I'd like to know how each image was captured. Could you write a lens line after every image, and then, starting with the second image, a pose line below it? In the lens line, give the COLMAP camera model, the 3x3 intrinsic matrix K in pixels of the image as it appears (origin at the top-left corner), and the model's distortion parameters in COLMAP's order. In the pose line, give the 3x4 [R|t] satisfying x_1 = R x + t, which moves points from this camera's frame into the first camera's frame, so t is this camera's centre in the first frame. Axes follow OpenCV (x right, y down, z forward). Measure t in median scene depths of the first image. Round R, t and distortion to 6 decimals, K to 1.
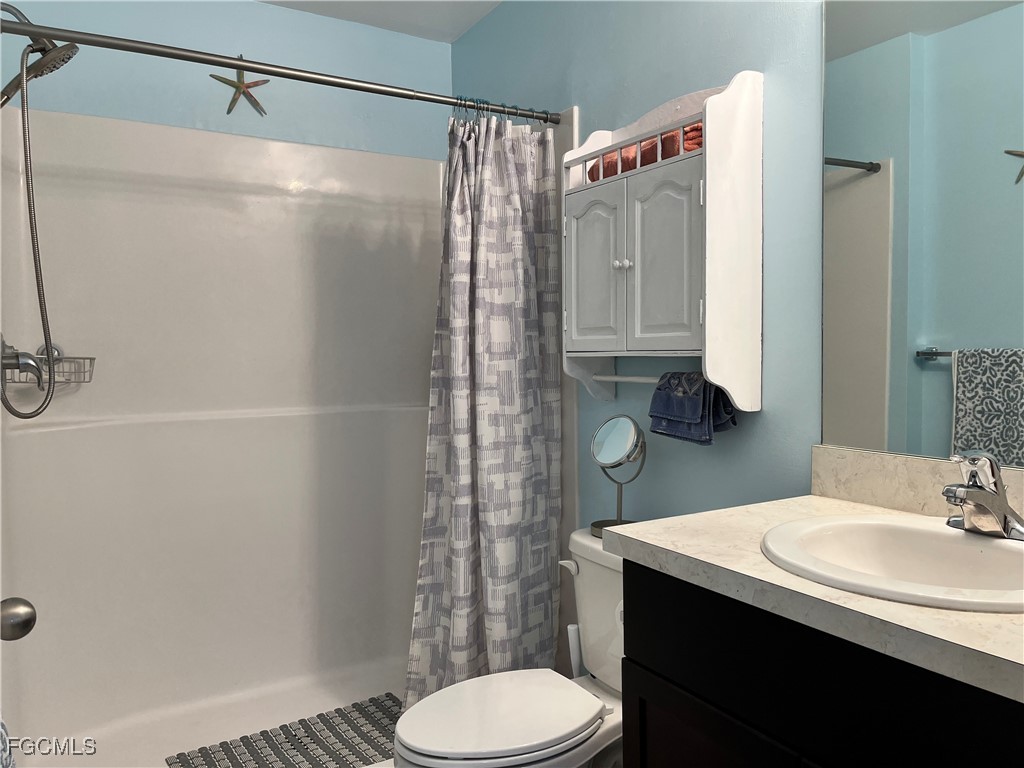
lens RADIAL K [[779.9, 0, 514.3], [0, 779.9, 388.2], [0, 0, 1]] dist [0.020651, 0.000120]
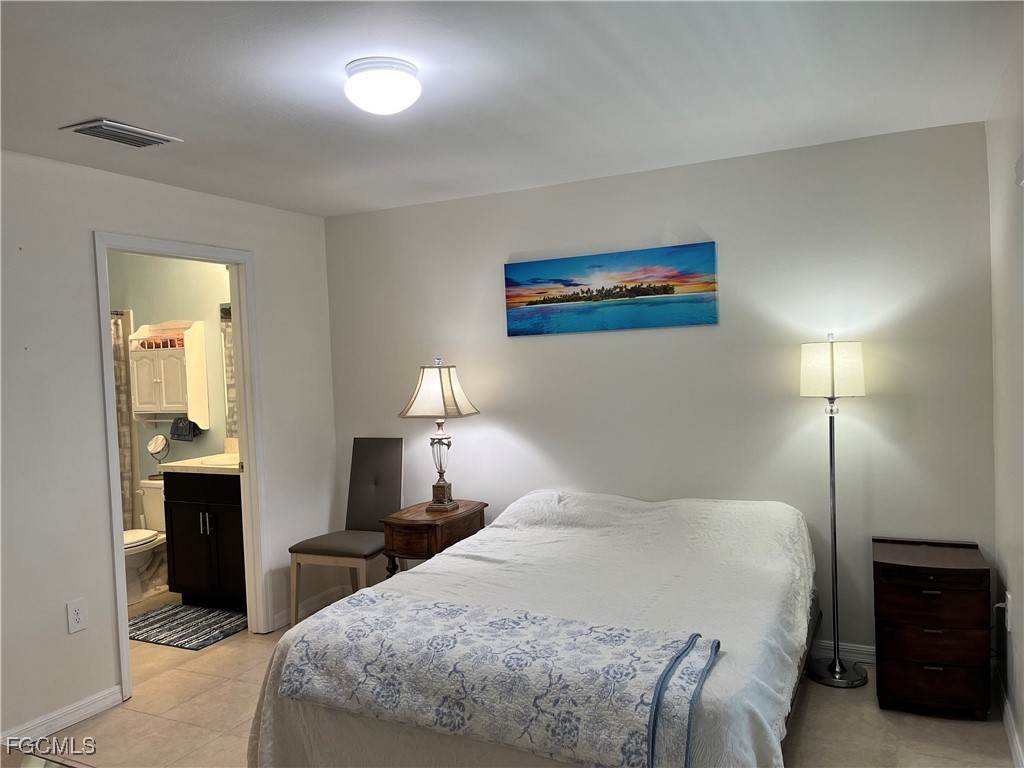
lens RADIAL K [[779.9, 0, 517.2], [0, 779.9, 390.2], [0, 0, 1]] dist [0.020651, 0.000120]
pose [[0.831487, -0.042781, 0.553894, -0.328070], [0.055018, 0.998470, -0.005474, -0.034930], [-0.552813, 0.035026, 0.832569, -1.954271]]
